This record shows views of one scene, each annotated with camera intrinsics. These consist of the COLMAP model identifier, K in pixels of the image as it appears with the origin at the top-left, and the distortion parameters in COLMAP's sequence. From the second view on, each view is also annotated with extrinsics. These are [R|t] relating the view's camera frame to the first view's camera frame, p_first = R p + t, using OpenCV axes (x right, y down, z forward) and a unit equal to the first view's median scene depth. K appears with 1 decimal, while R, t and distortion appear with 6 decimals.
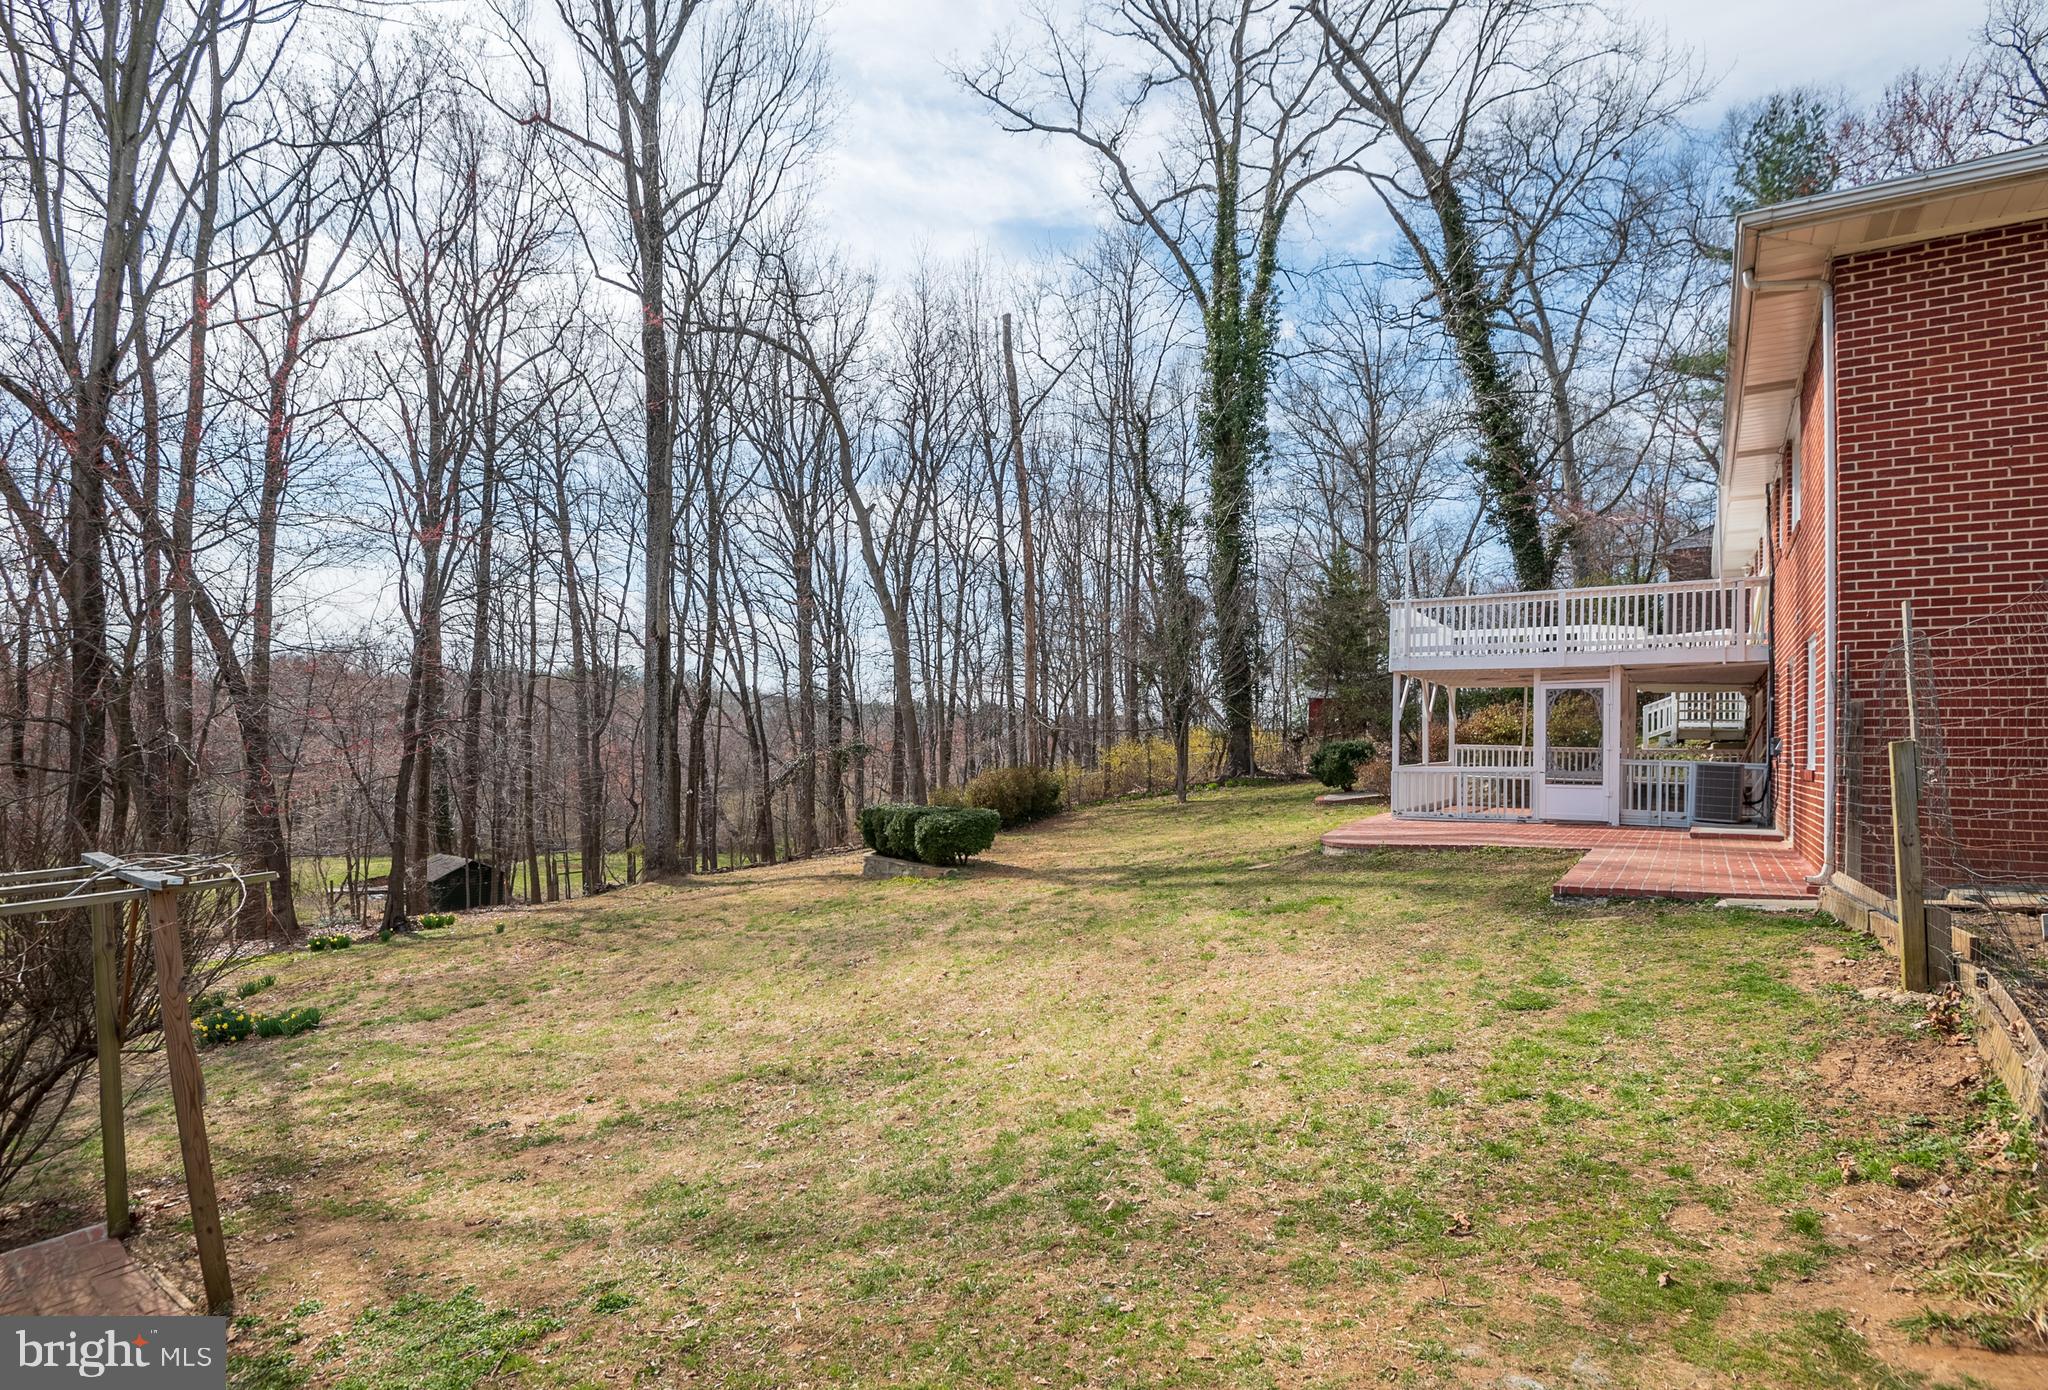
lens RADIAL K [[972.9, 0, 1013.1], [0, 972.9, 733.2], [0, 0, 1]] dist [0.000081, -0.030567]
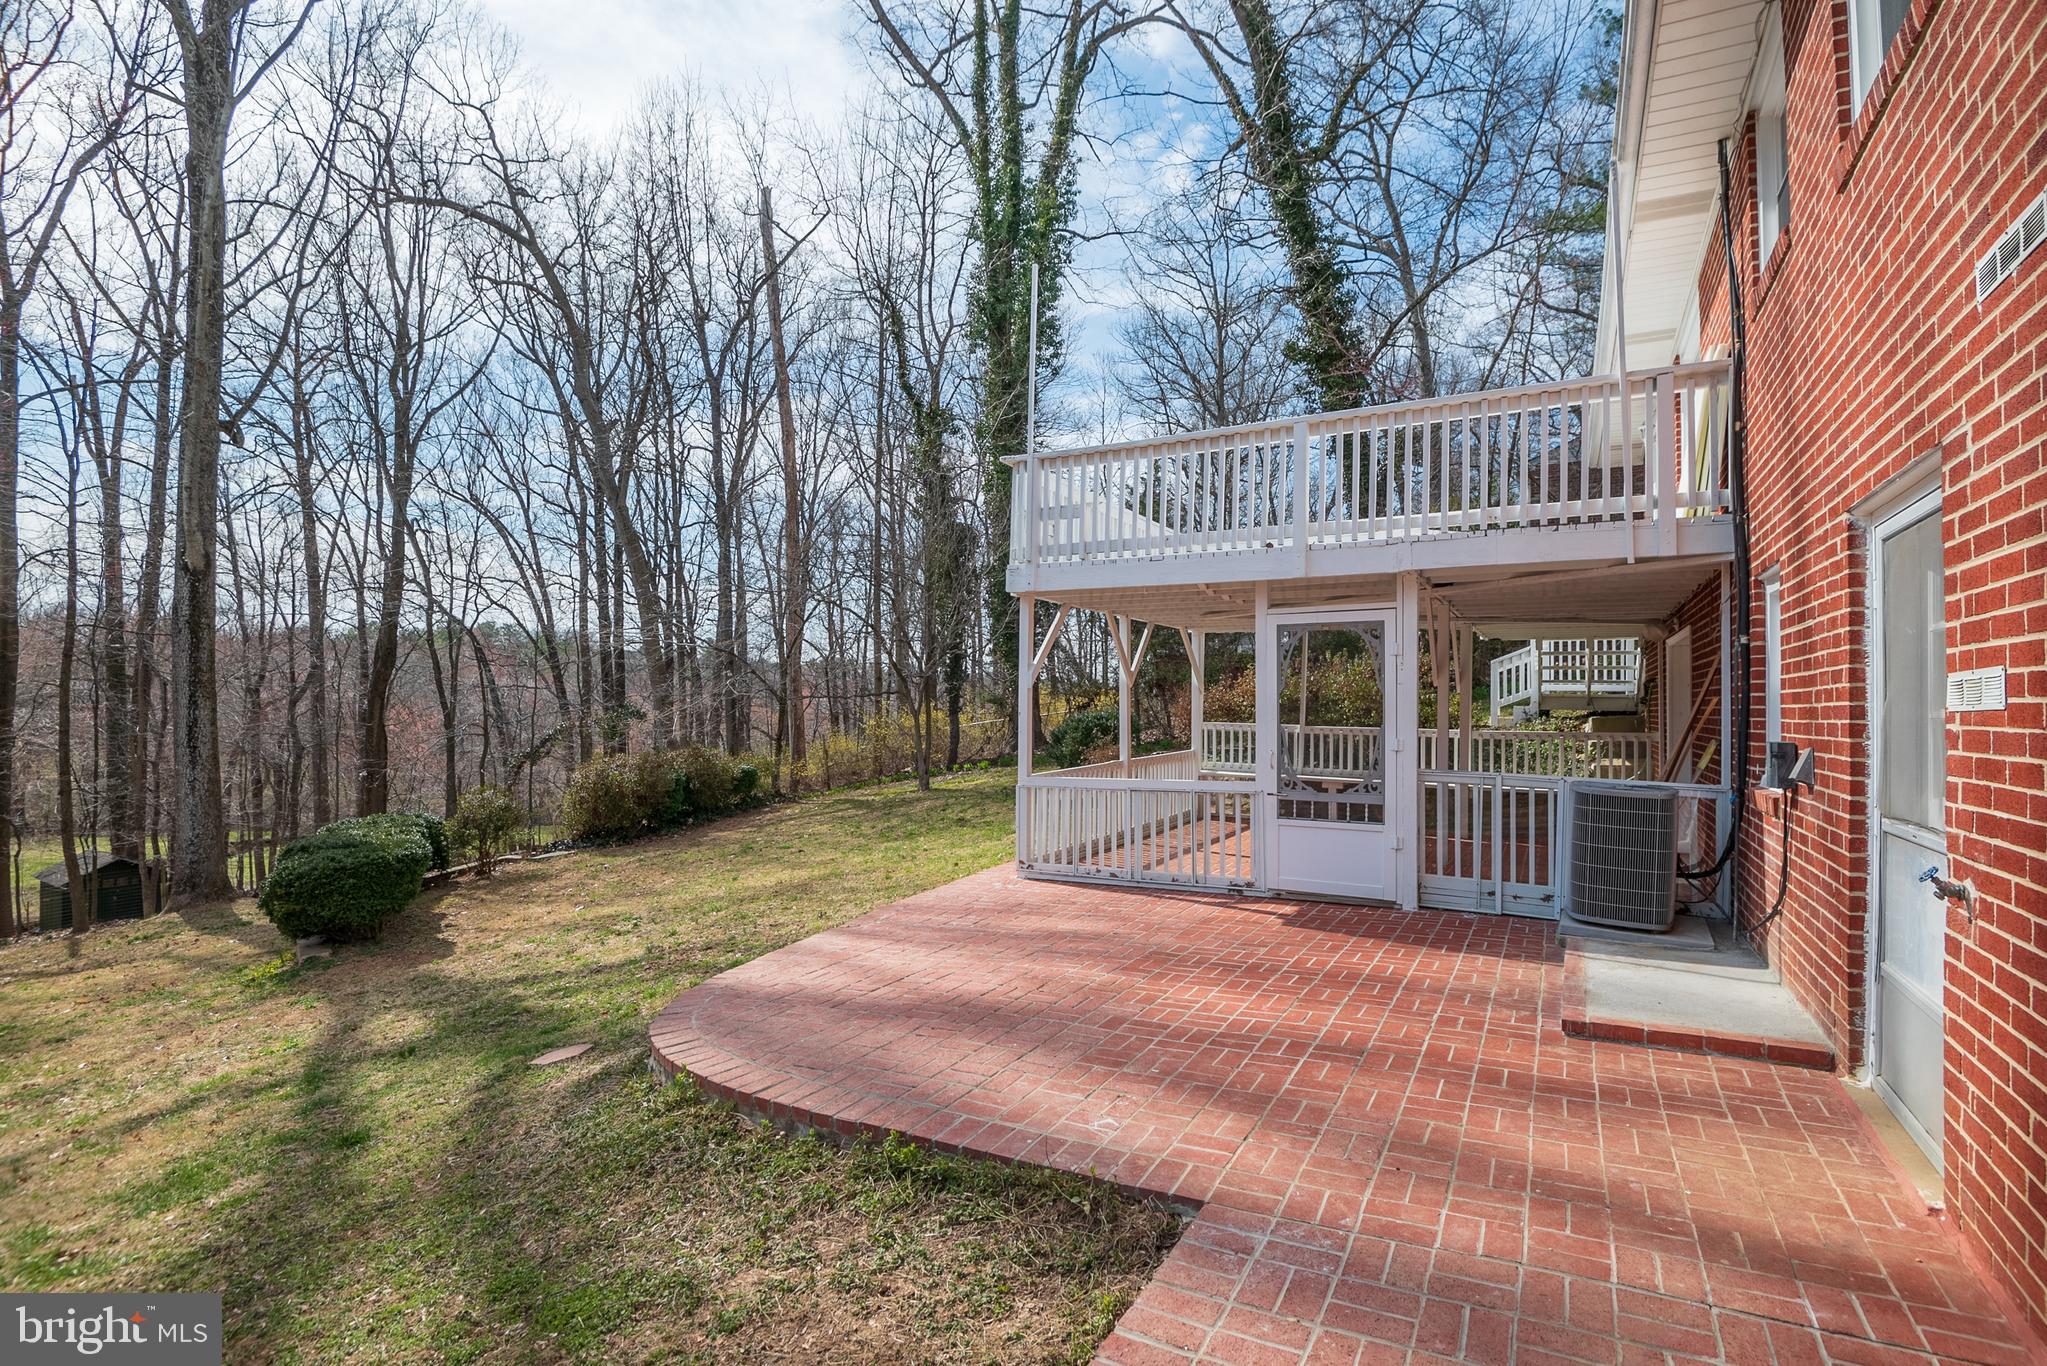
lens RADIAL K [[954.8, 0, 1023.5], [0, 954.8, 683.0], [0, 0, 1]] dist [0.003342, -0.037467]
pose [[0.994902, -0.006137, 0.100663, 0.183435], [0.006980, 0.999943, -0.008028, -0.006559], [-0.100608, 0.008690, 0.994888, 0.262343]]
